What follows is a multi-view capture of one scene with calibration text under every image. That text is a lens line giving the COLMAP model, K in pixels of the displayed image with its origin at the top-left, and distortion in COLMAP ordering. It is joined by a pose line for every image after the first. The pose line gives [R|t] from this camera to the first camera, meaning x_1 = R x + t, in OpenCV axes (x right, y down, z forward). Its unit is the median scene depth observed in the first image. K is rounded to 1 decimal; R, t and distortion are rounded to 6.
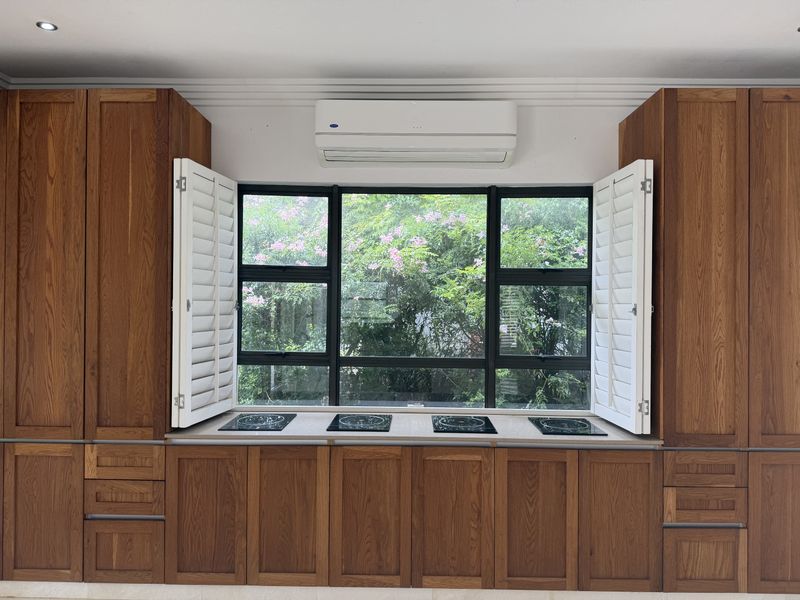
lens RADIAL K [[515.2, 0, 400.0], [0, 515.2, 300.0], [0, 0, 1]] dist [-0.000896, -0.001636]
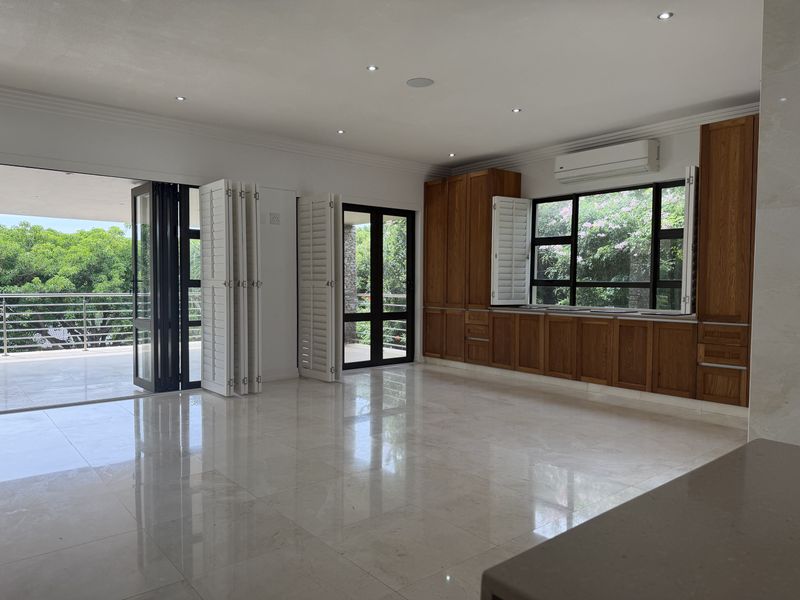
lens RADIAL K [[547.4, 0, 403.5], [0, 547.4, 302.8], [0, 0, 1]] dist [0.005543, -0.000405]
pose [[0.660876, 0.022561, -0.750156, 1.270844], [0.007021, 0.999318, 0.036240, 0.137668], [0.750462, -0.029217, 0.660267, -1.075742]]
